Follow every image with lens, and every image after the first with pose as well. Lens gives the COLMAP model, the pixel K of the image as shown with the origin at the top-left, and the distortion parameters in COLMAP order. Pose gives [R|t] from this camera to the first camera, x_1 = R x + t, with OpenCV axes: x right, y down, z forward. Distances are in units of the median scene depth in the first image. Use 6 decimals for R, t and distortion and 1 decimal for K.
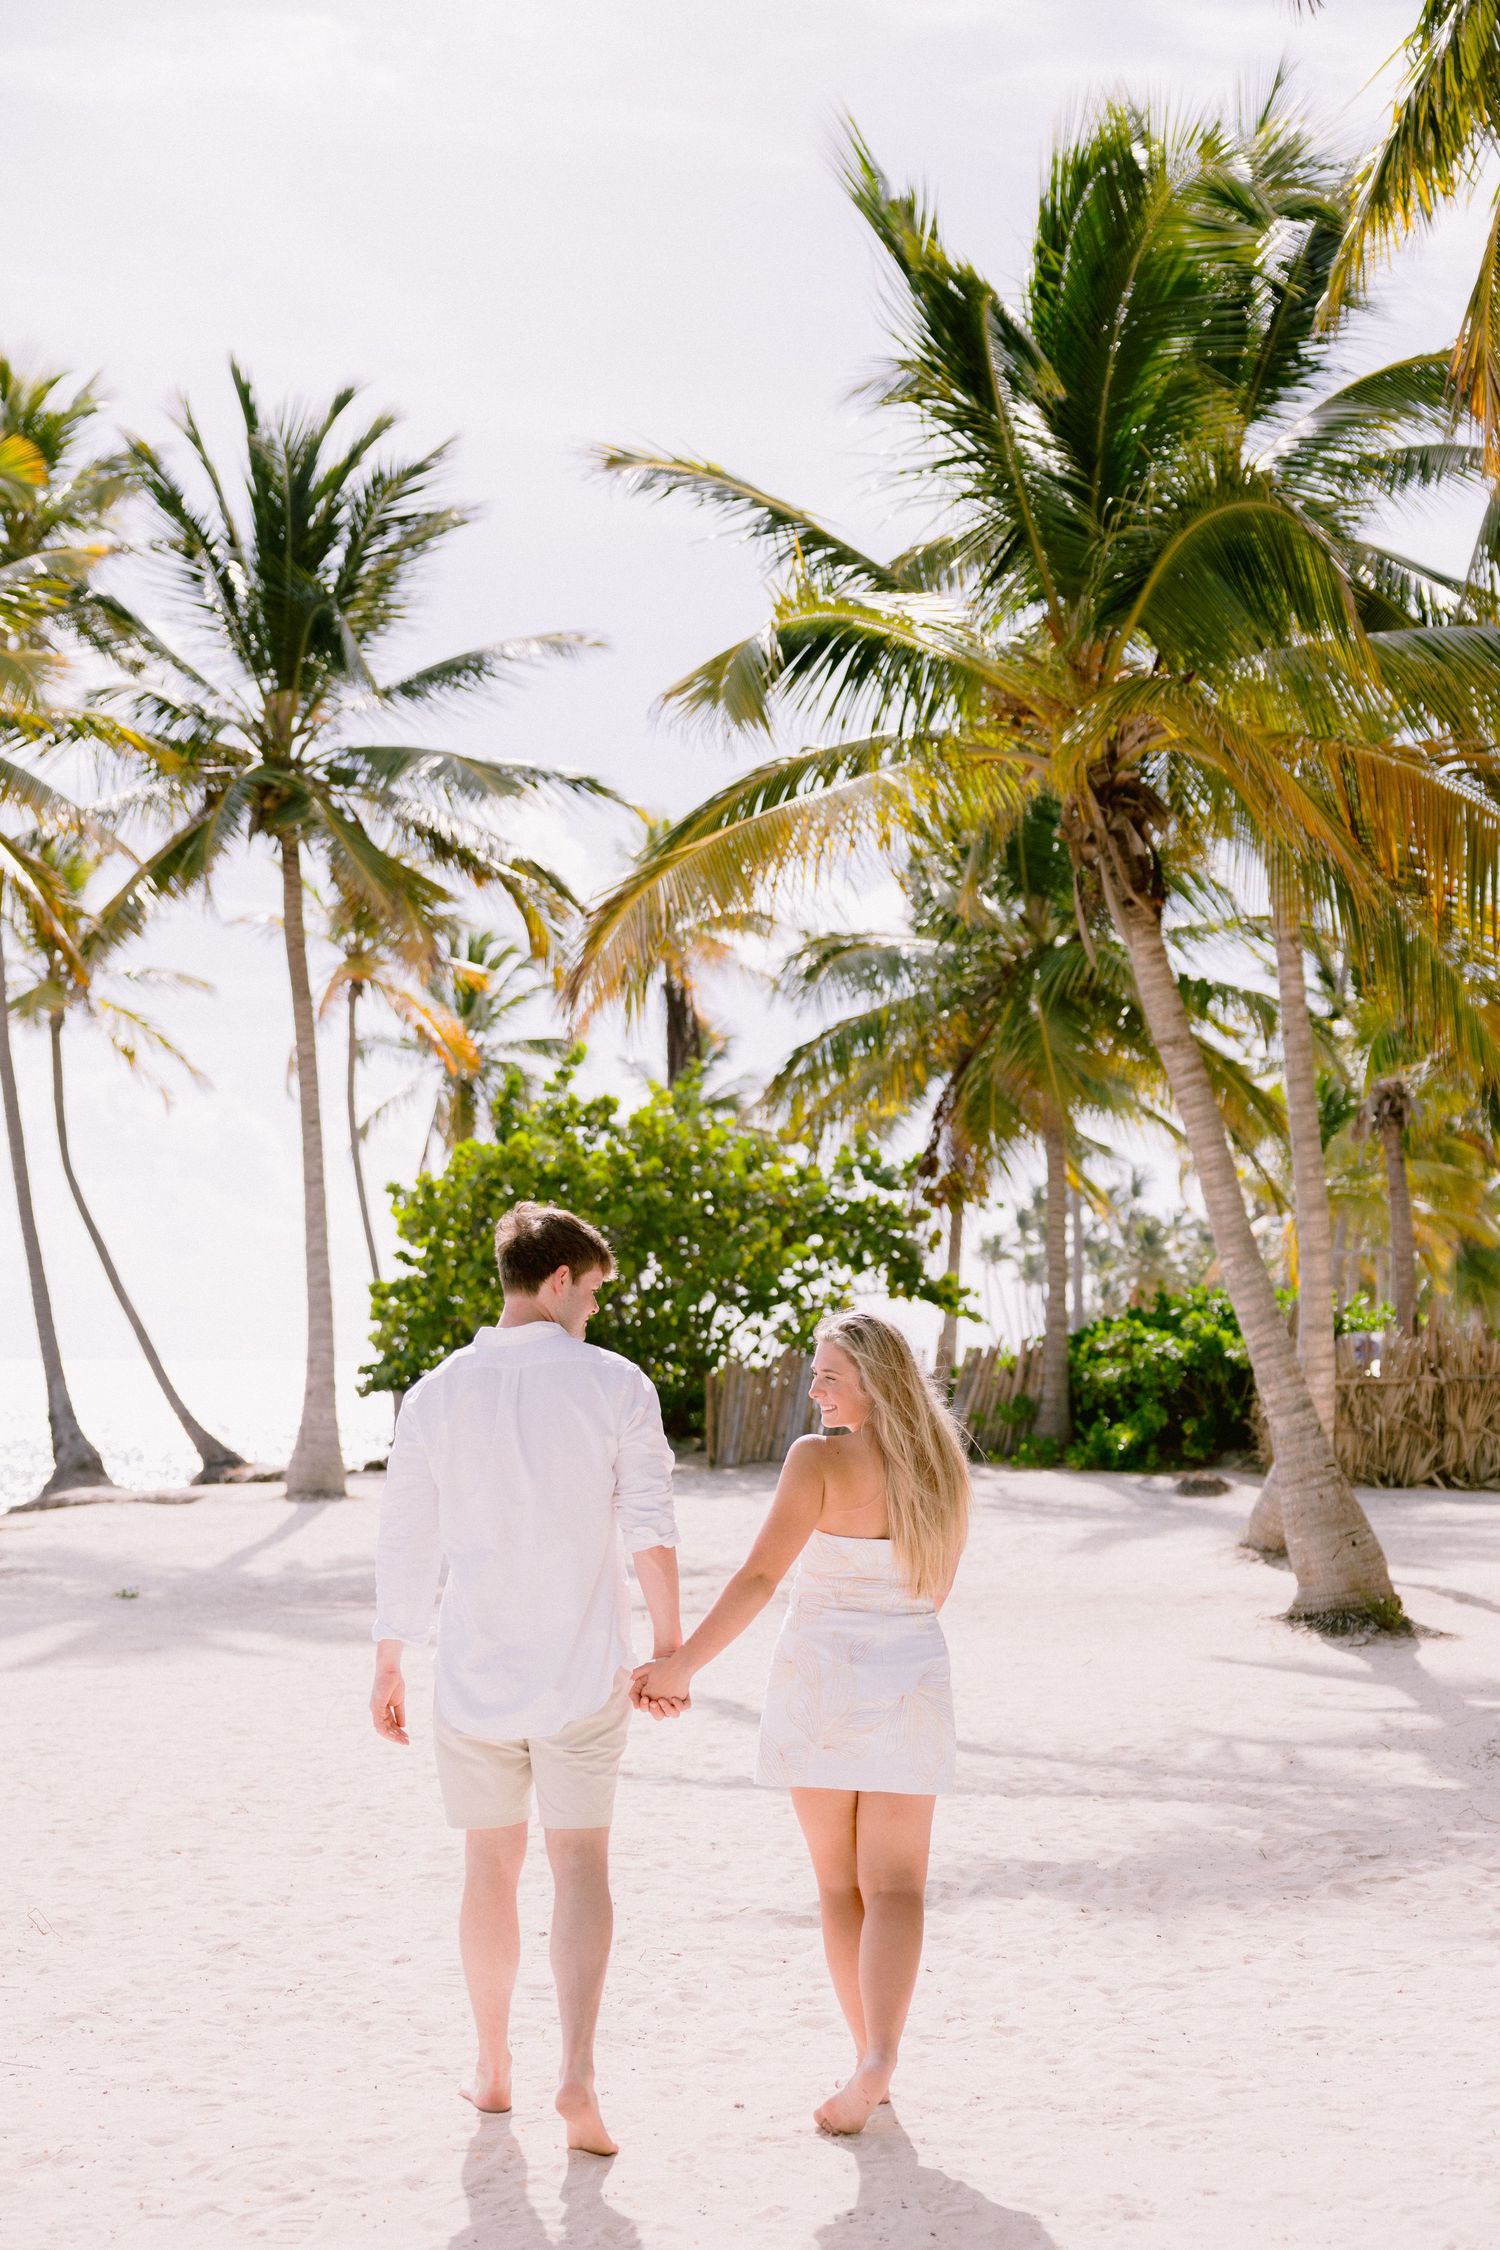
lens RADIAL K [[3217.5, 0, 711.9], [0, 3217.5, 1132.5], [0, 0, 1]] dist [-0.001439, 0.000000]
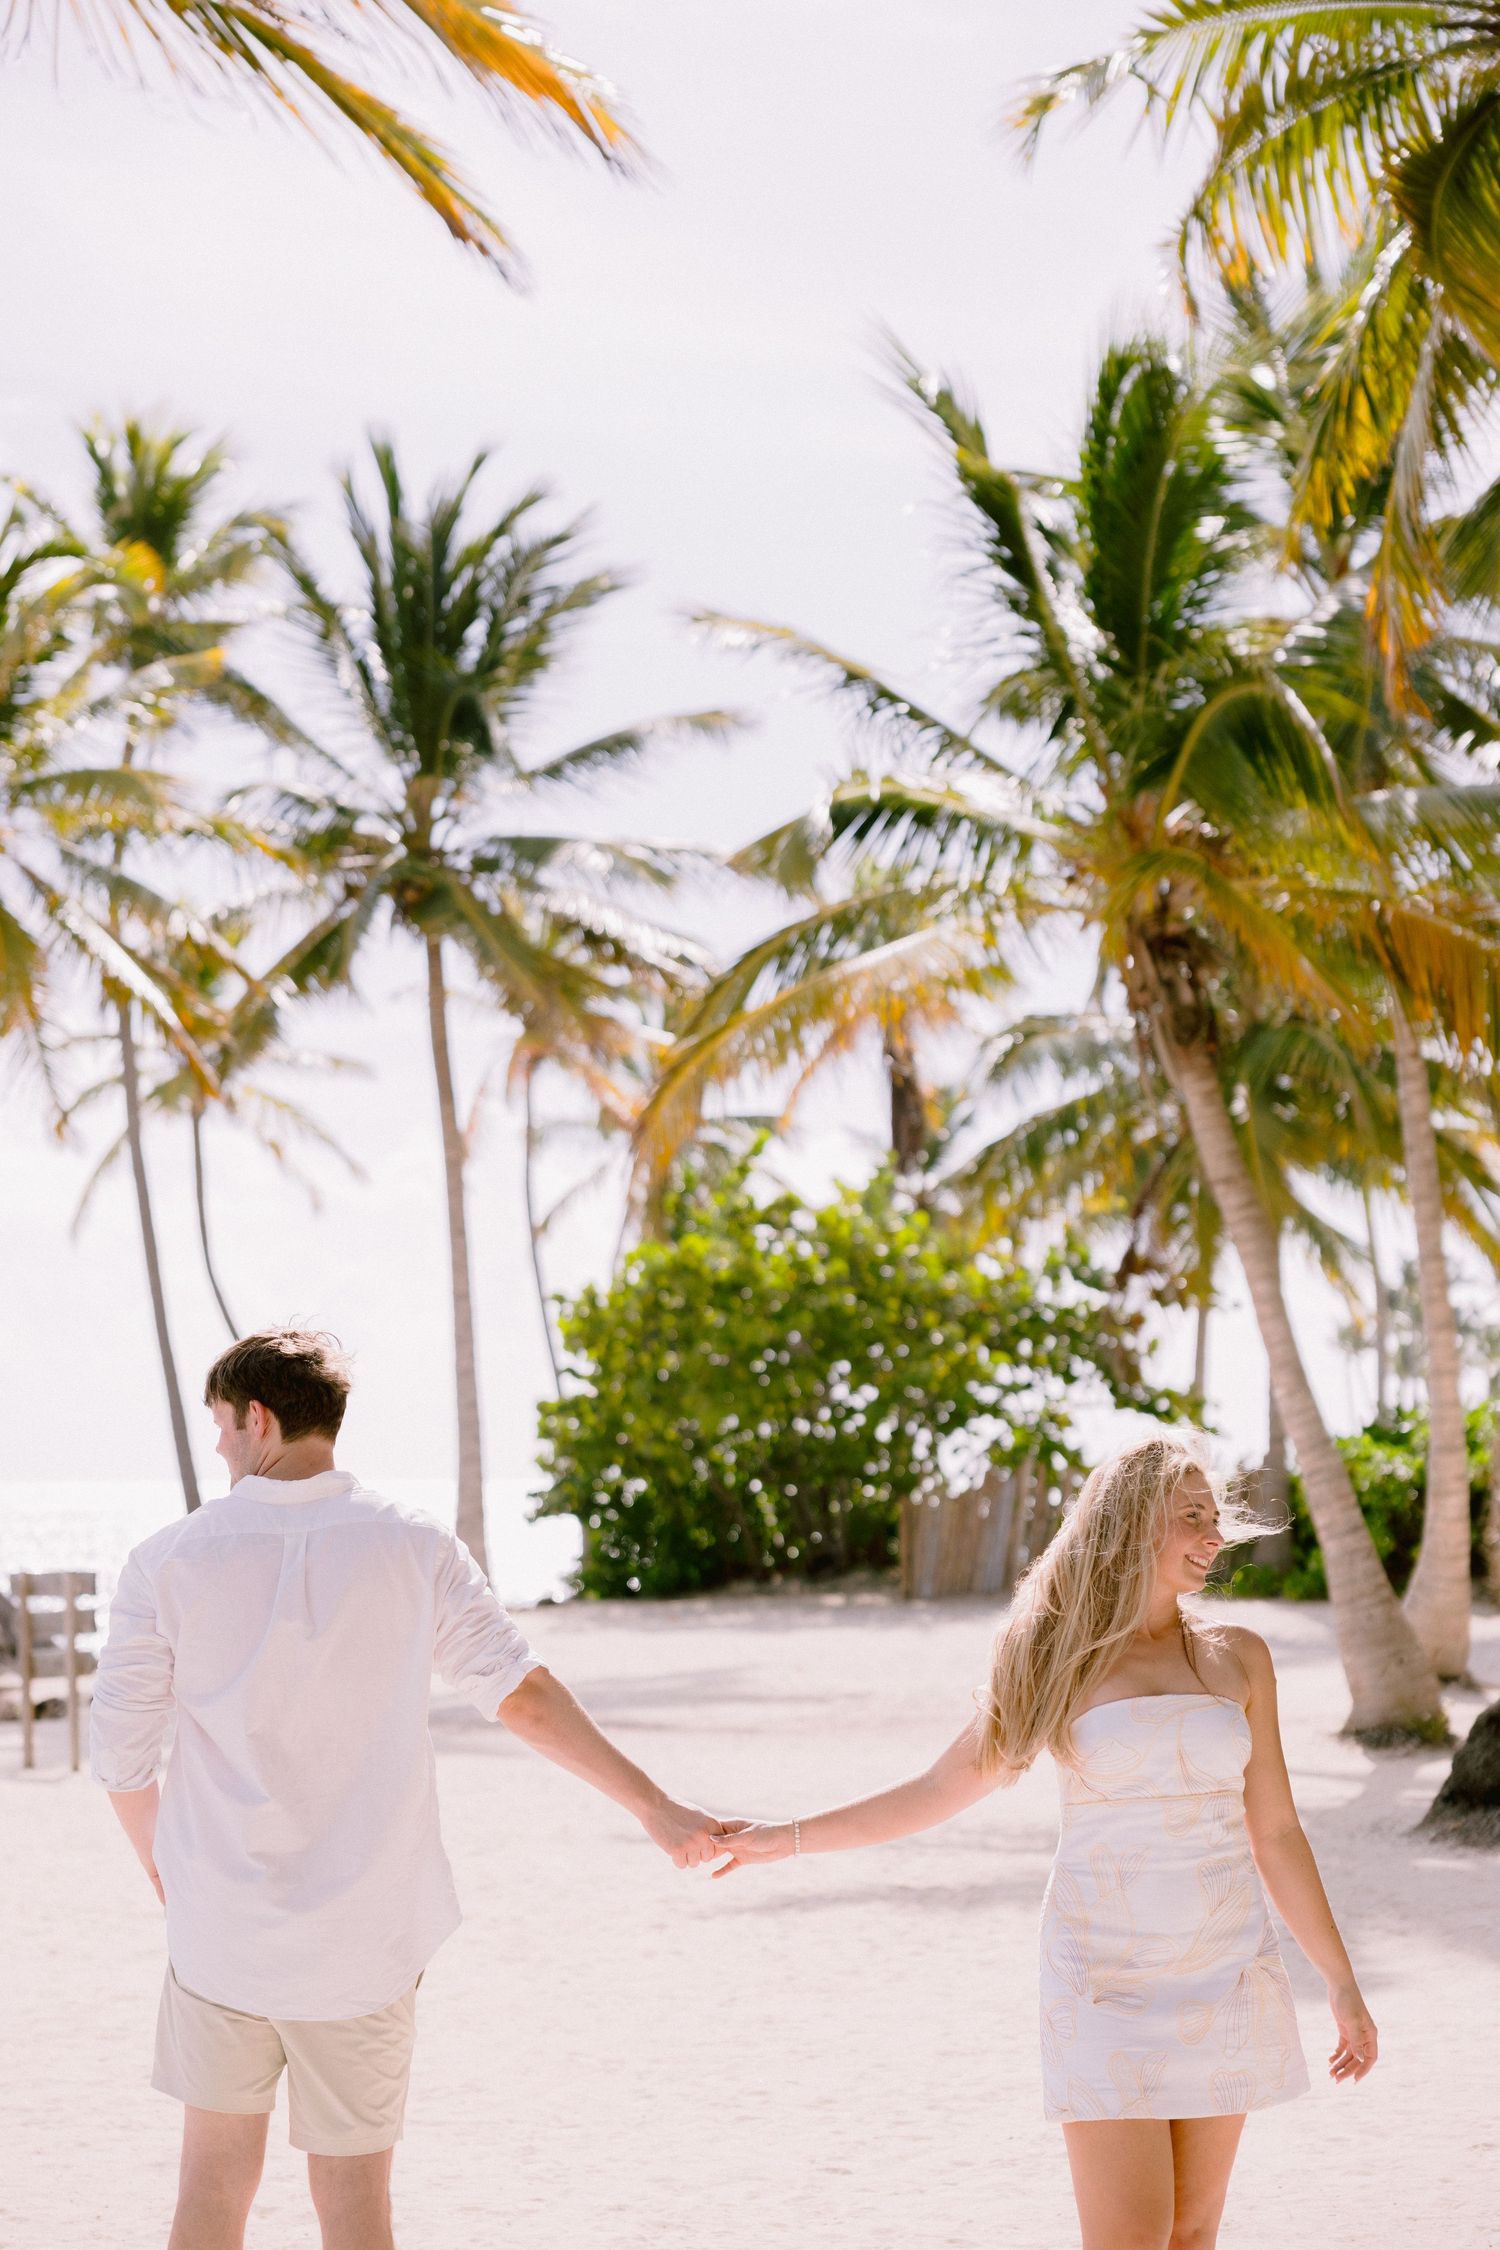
lens RADIAL K [[4645.6, 0, 708.0], [0, 4645.6, 1008.6], [0, 0, 1]] dist [0.040927, 0.000000]
pose [[0.994834, -0.017100, -0.100062, 0.080867], [0.014297, 0.999487, -0.028654, -0.027345], [0.100500, 0.027076, 0.994569, -0.329002]]
